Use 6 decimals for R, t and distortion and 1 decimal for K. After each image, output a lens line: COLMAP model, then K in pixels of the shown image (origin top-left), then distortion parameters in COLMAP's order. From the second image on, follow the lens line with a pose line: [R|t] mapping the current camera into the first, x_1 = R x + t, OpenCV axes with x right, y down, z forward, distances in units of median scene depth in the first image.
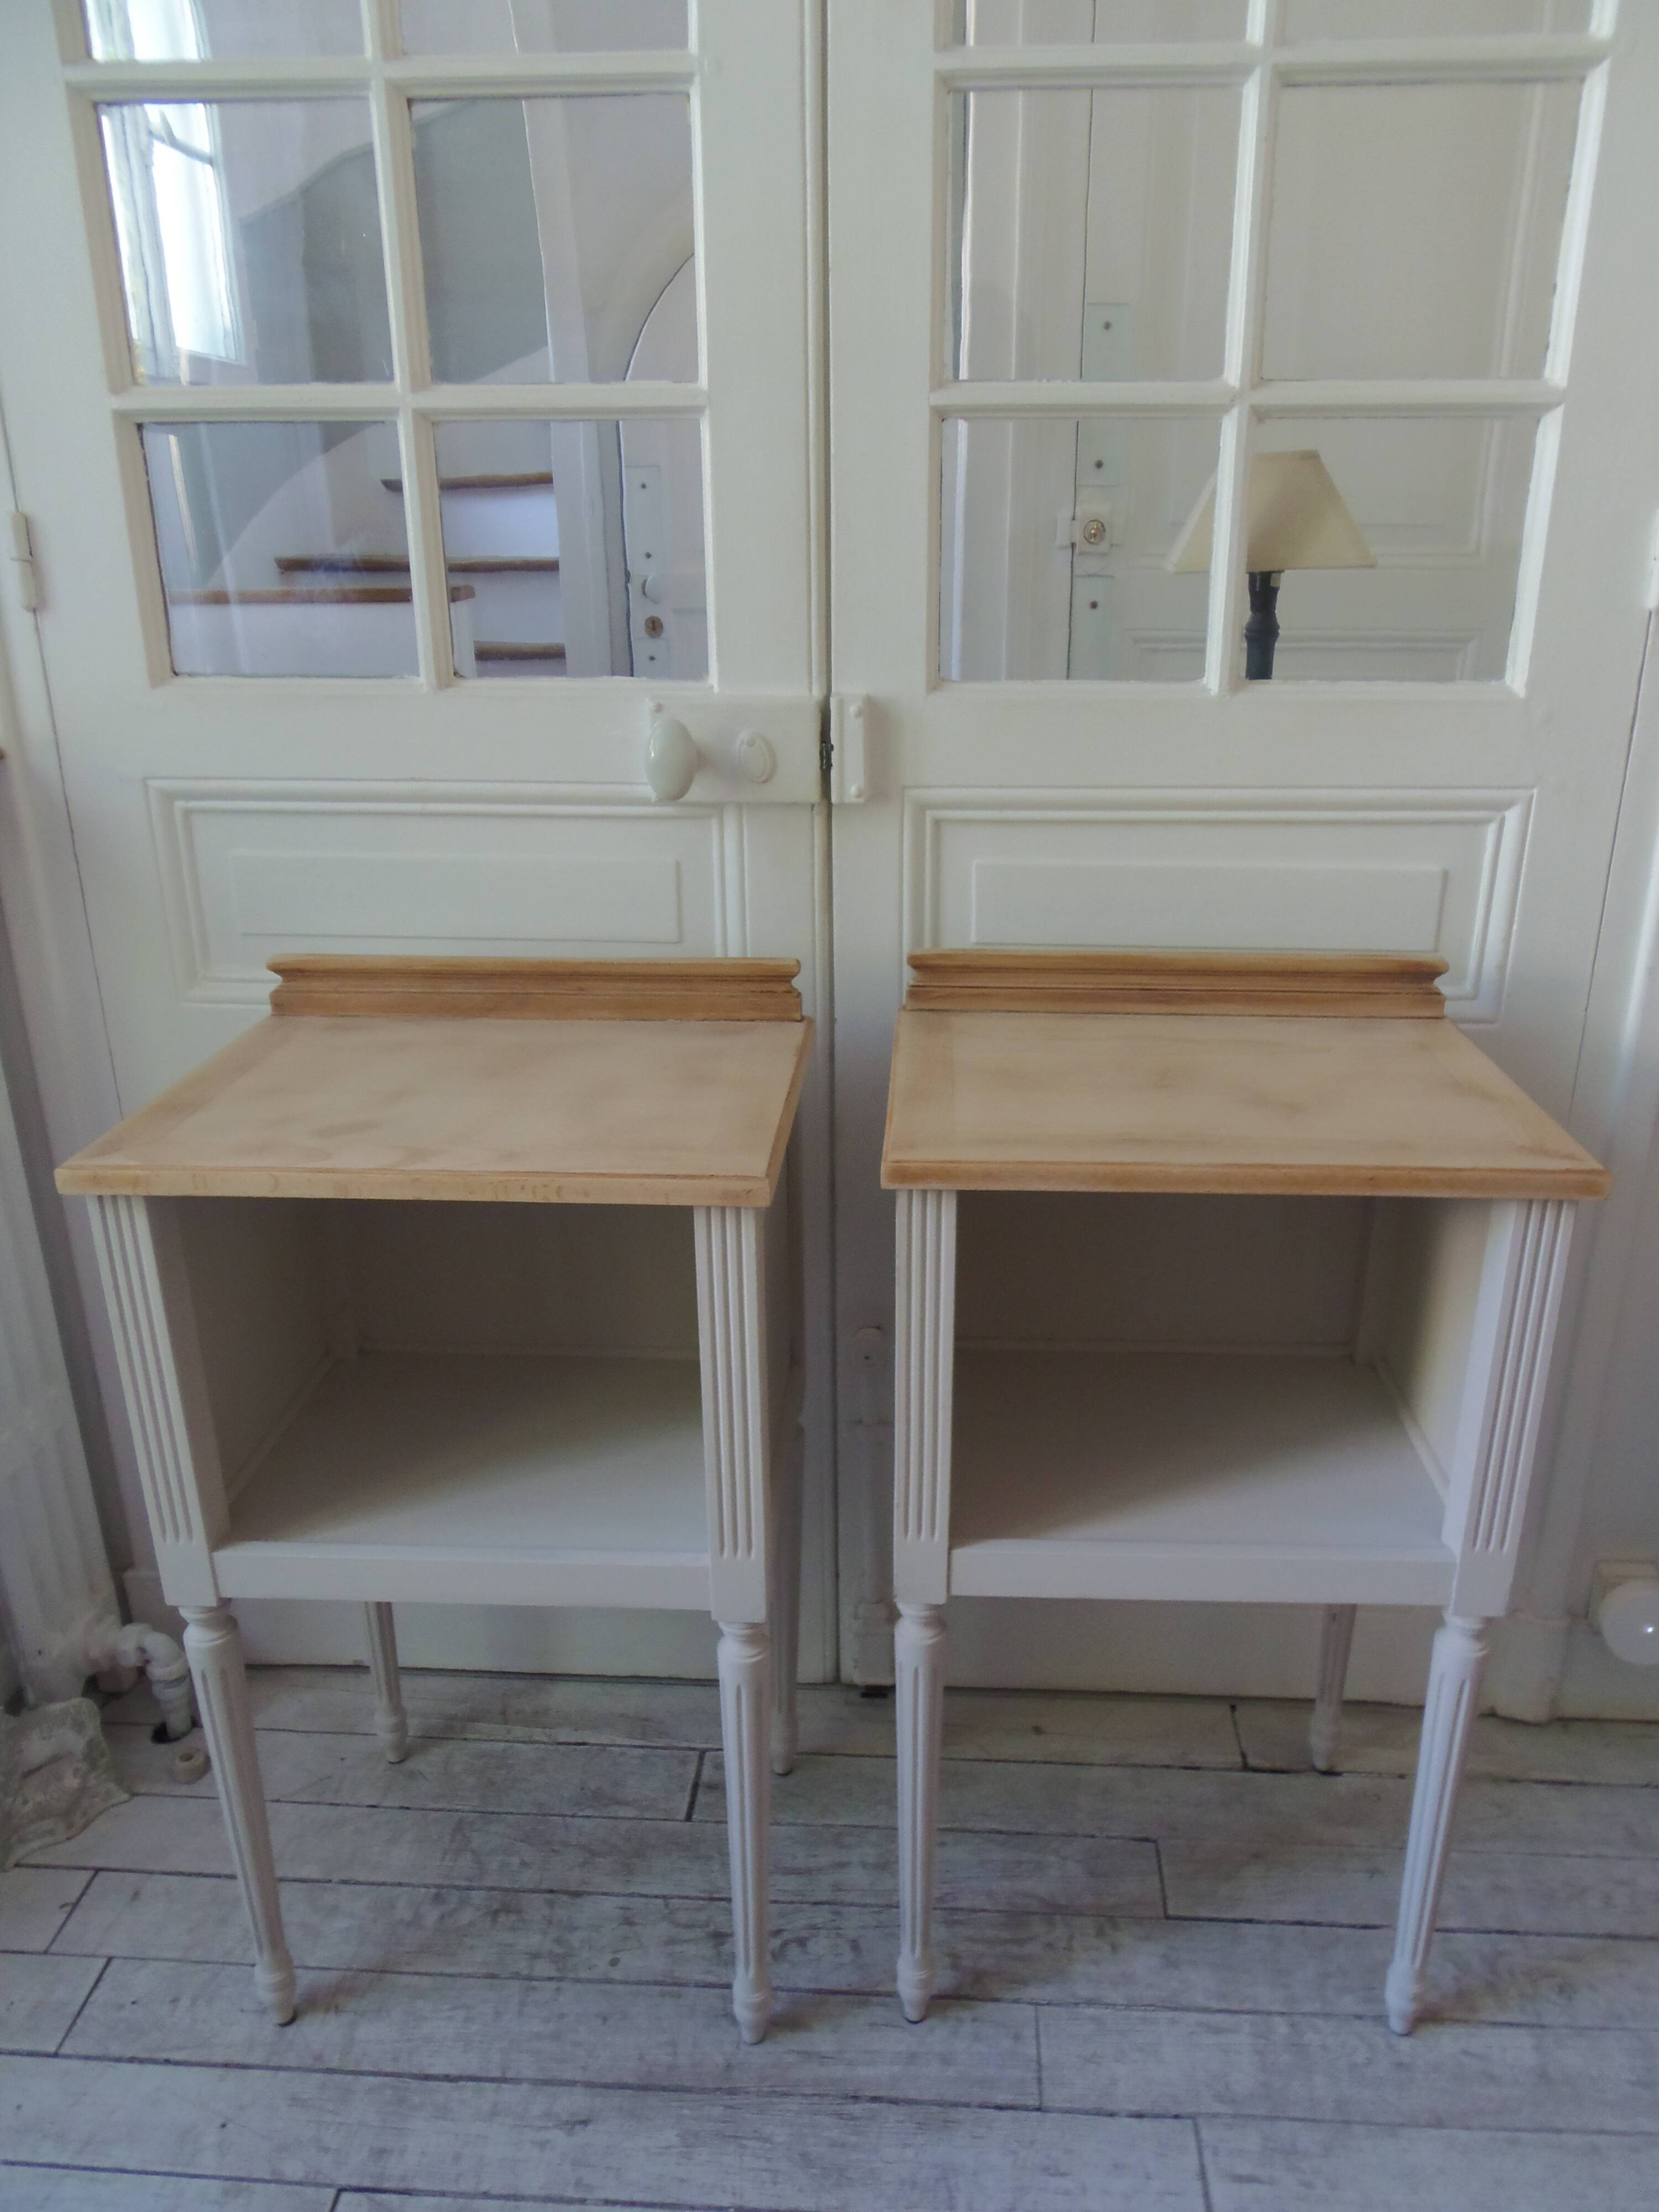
lens RADIAL K [[1622.3, 0, 858.9], [0, 1622.3, 1129.4], [0, 0, 1]] dist [-0.010570, -0.014047]
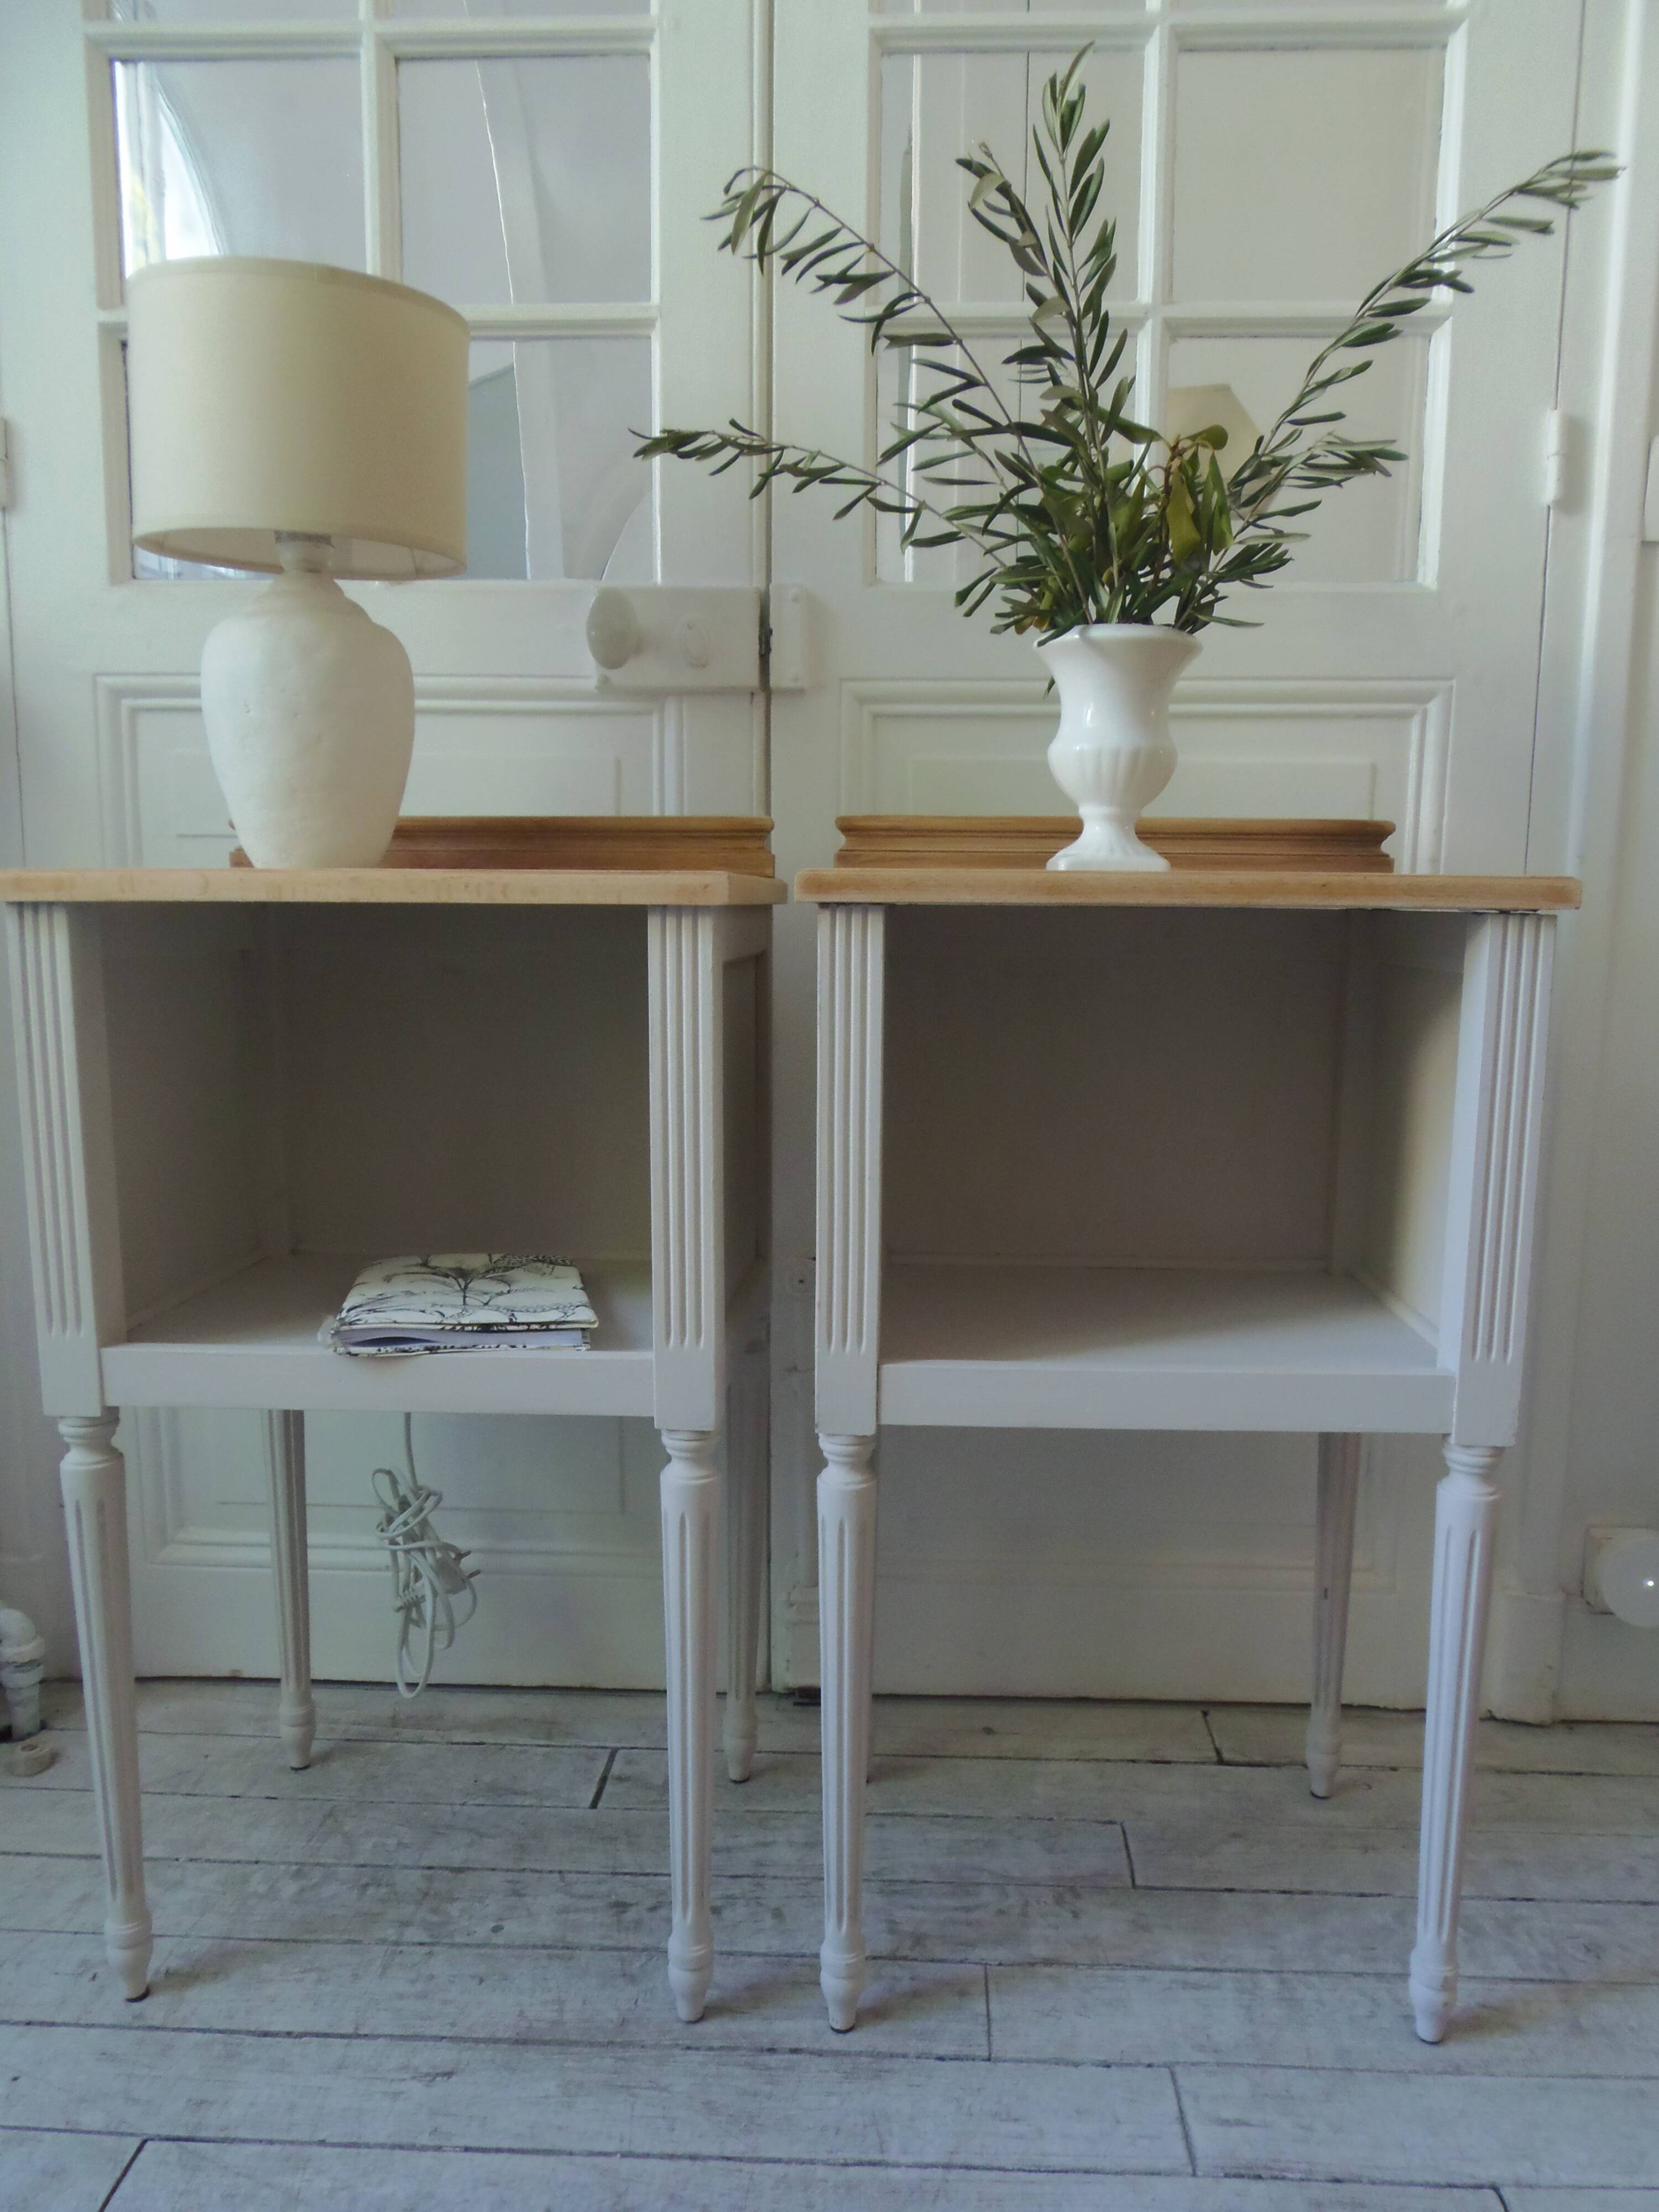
lens RADIAL K [[1622.3, 0, 860.8], [0, 1622.3, 1129.6], [0, 0, 1]] dist [-0.010570, -0.014047]
pose [[0.999748, 0.008456, 0.020800, 0.021336], [-0.003793, 0.976664, -0.214742, 0.288409], [-0.022131, 0.214609, 0.976449, 0.063275]]
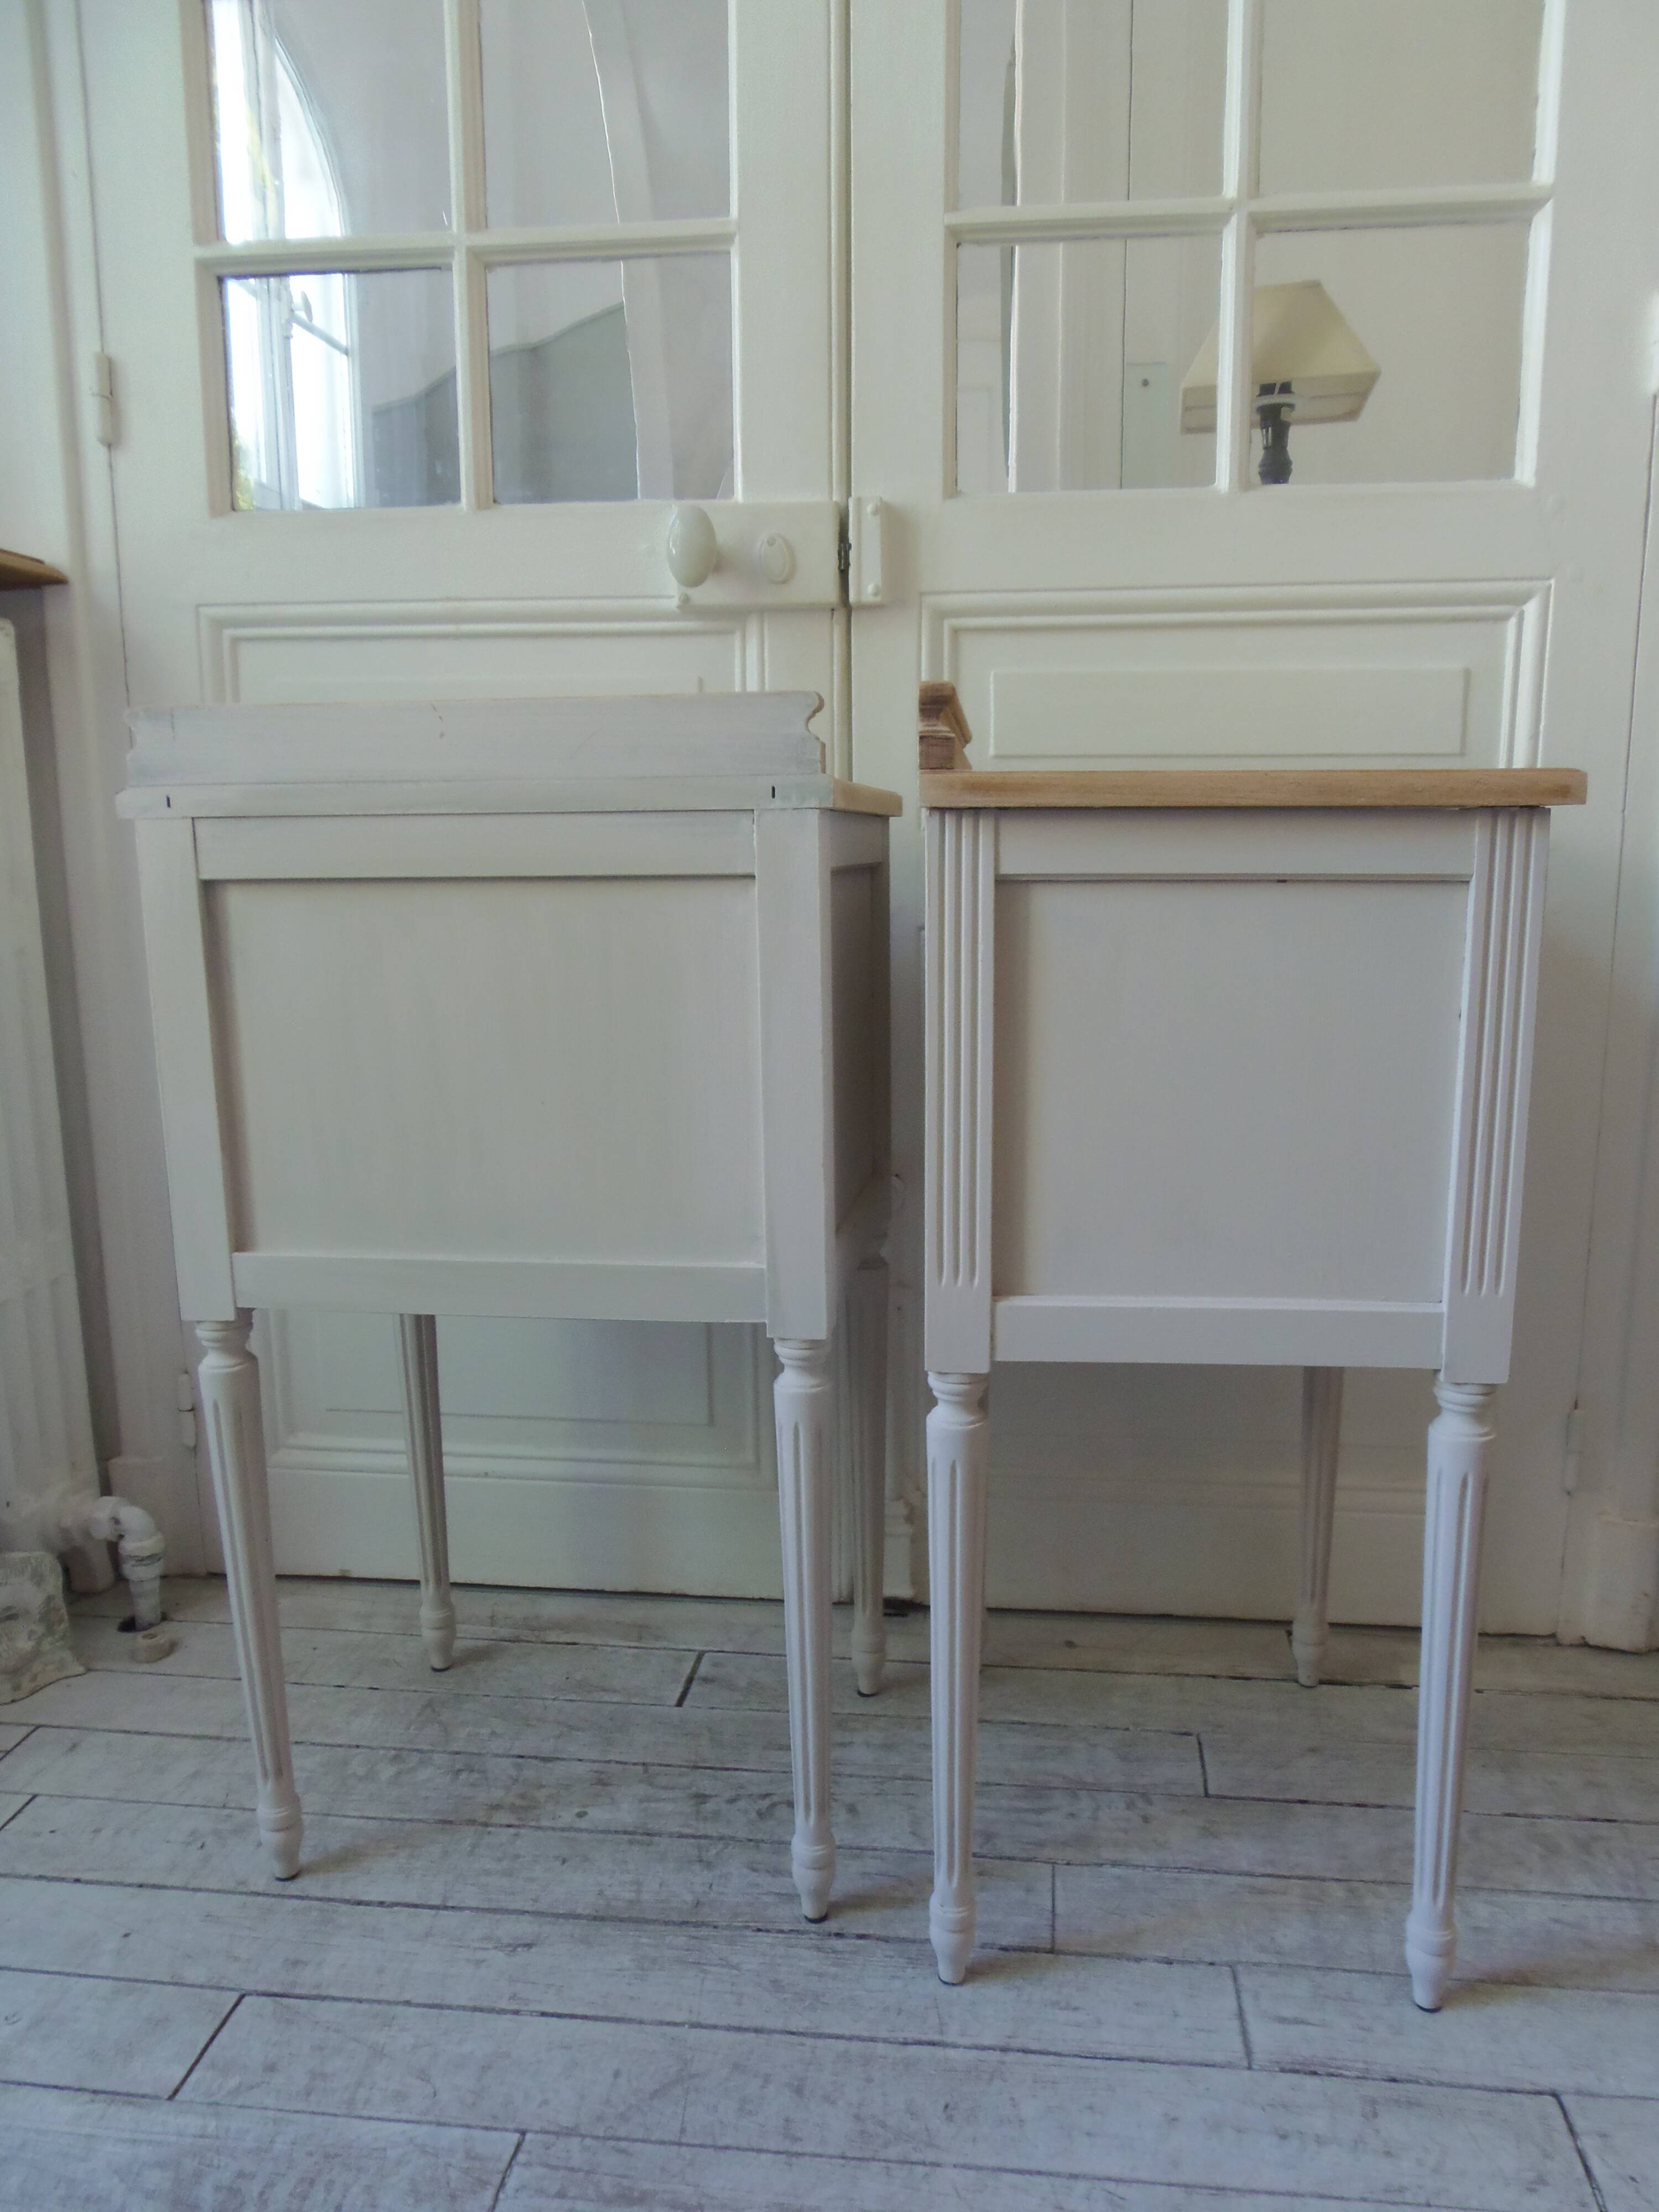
lens RADIAL K [[1622.3, 0, 864.4], [0, 1622.3, 1127.2], [0, 0, 1]] dist [-0.010570, -0.014047]
pose [[0.998467, 0.009153, -0.054585, 0.051038], [-0.019033, 0.982866, -0.183338, 0.308694], [0.051971, 0.184096, 0.981533, 0.061293]]
